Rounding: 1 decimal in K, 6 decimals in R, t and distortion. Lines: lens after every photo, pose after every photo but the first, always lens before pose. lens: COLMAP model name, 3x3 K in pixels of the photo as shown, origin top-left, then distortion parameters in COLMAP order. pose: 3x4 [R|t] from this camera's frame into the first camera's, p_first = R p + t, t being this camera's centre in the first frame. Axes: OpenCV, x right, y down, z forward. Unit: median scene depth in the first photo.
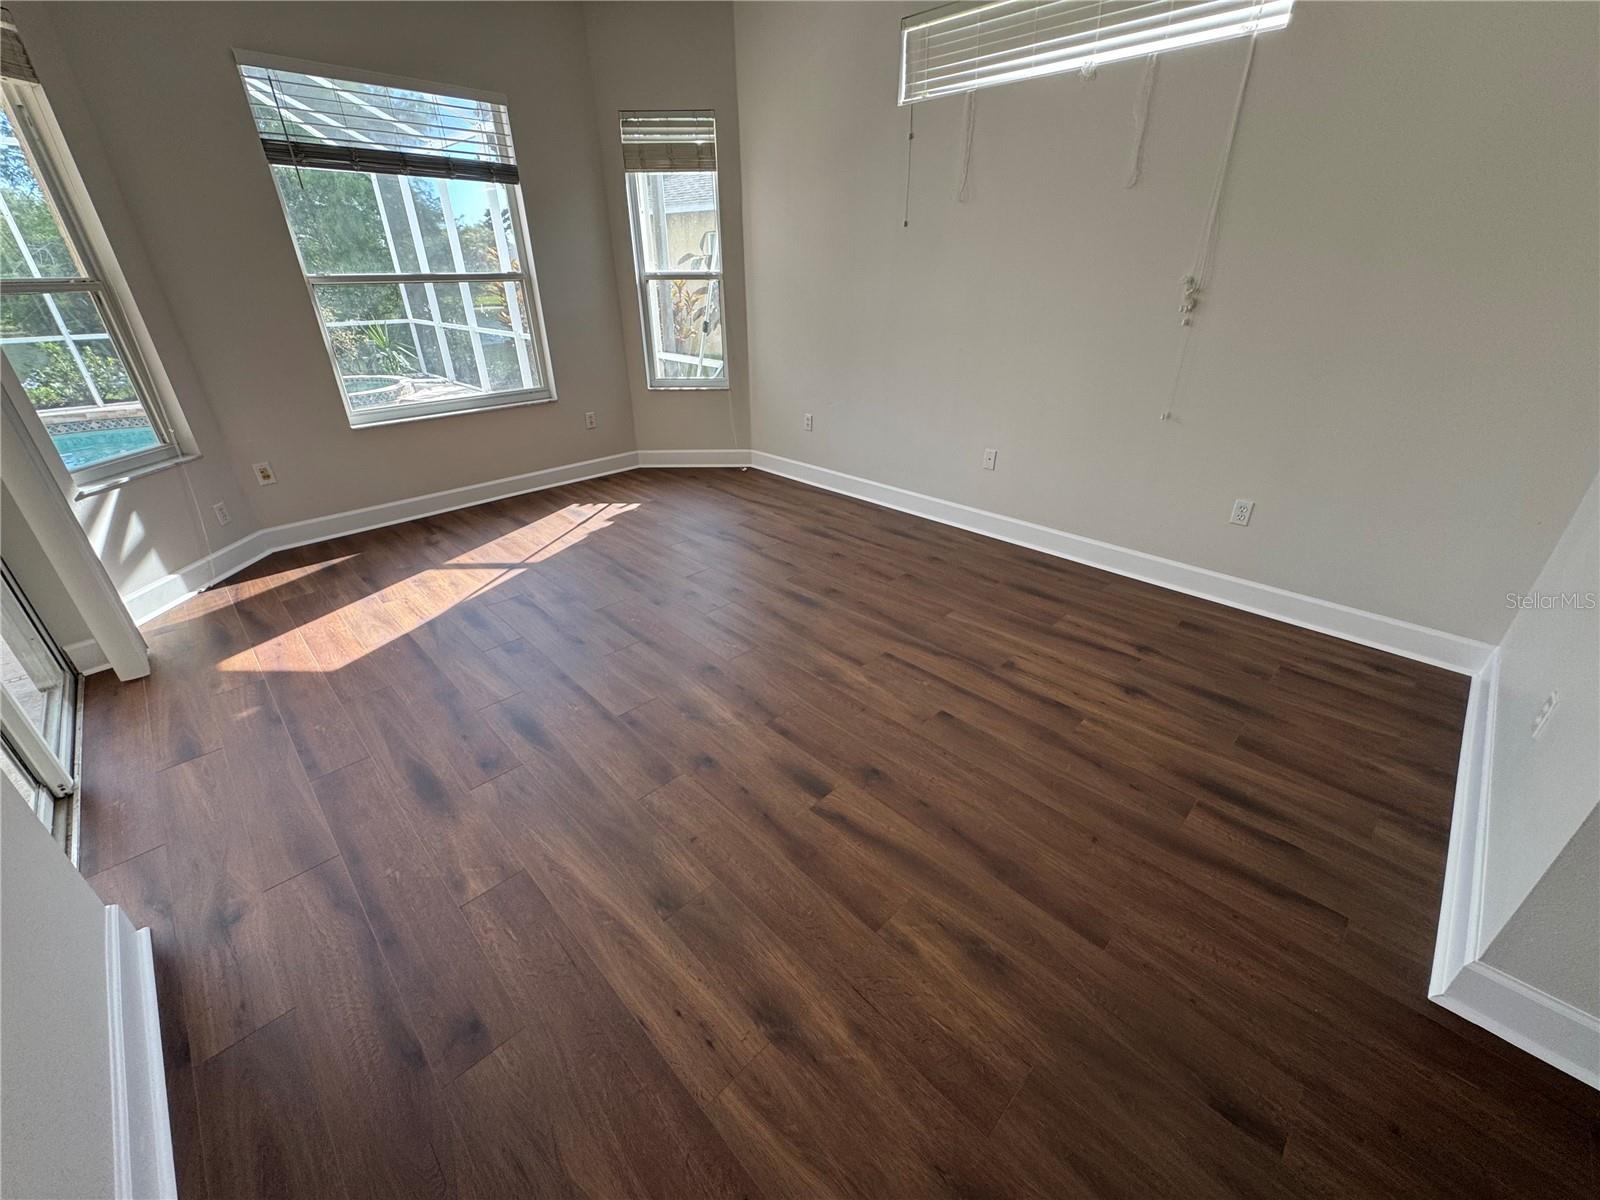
lens RADIAL K [[643.3, 0, 811.5], [0, 643.3, 585.7], [0, 0, 1]] dist [-0.004098, 0.000175]
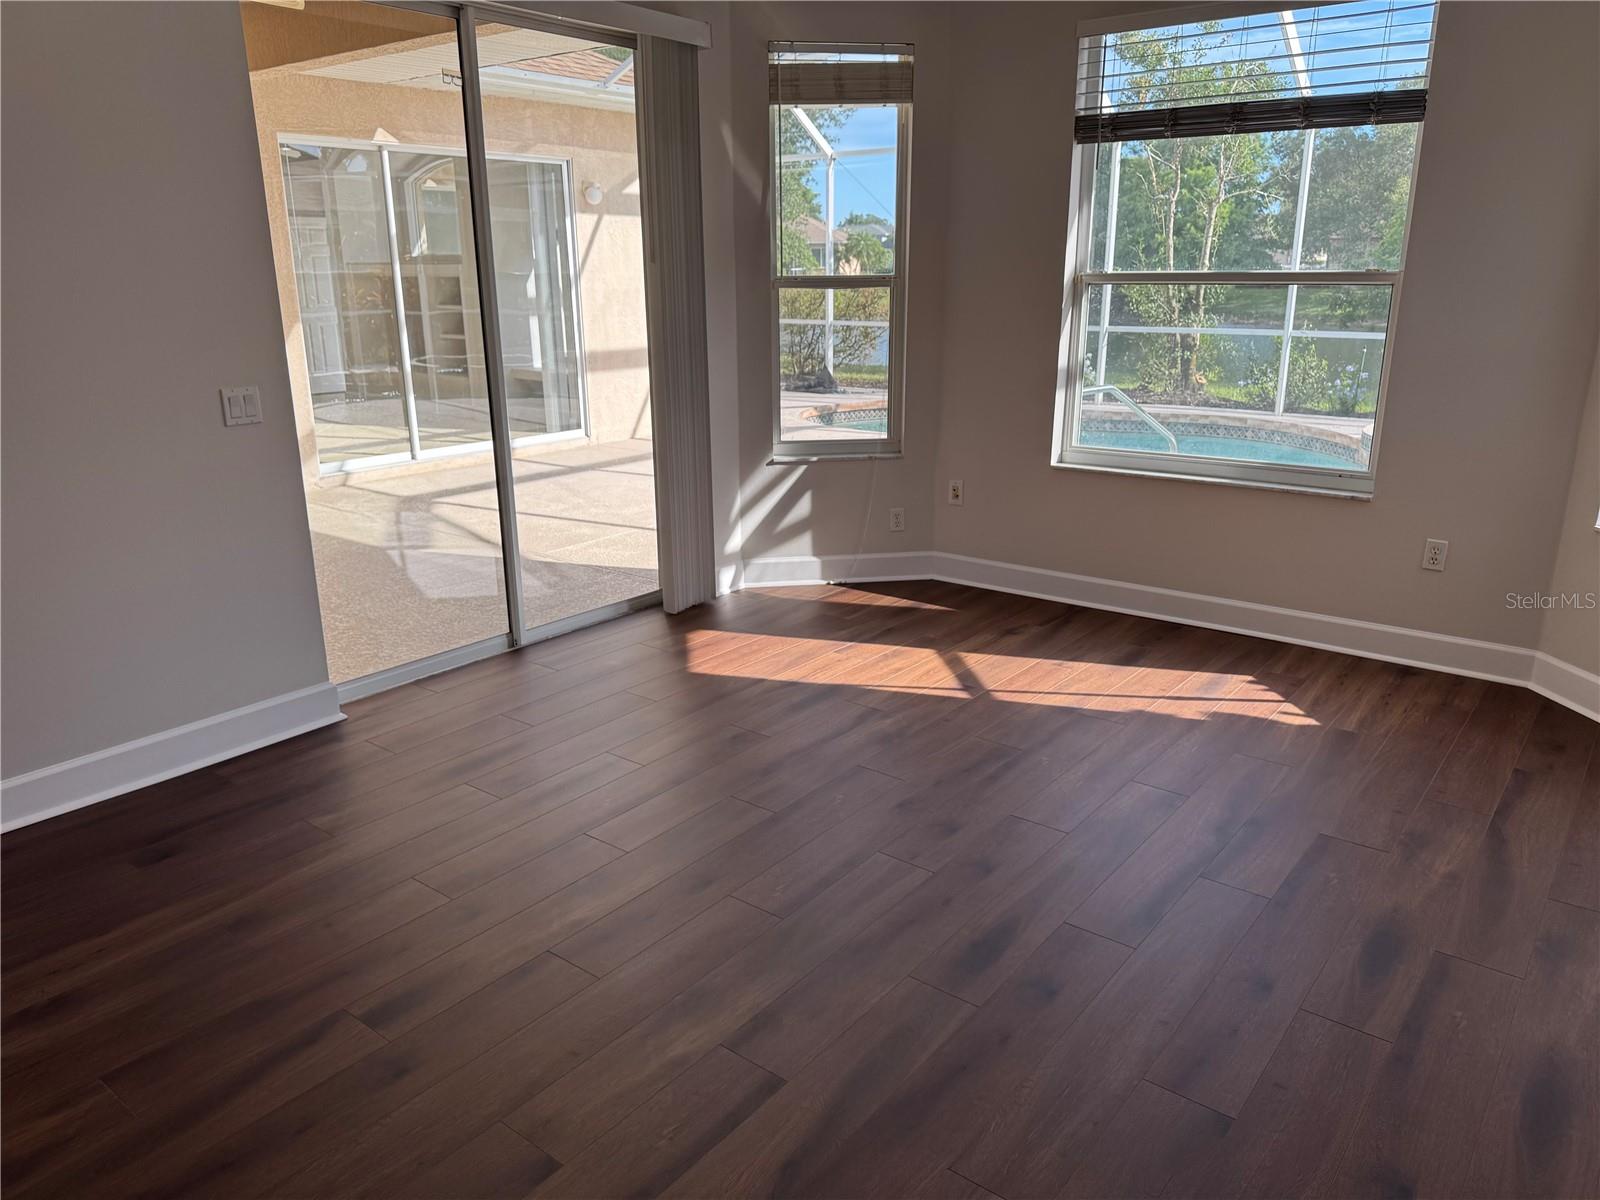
lens RADIAL K [[1128.8, 0, 801.3], [0, 1128.8, 615.9], [0, 0, 1]] dist [0.030370, -0.036739]
pose [[0.094791, 0.296225, -0.950403, 0.591467], [-0.426914, 0.874553, 0.230004, -0.281096], [0.899310, 0.383938, 0.209362, 0.547007]]
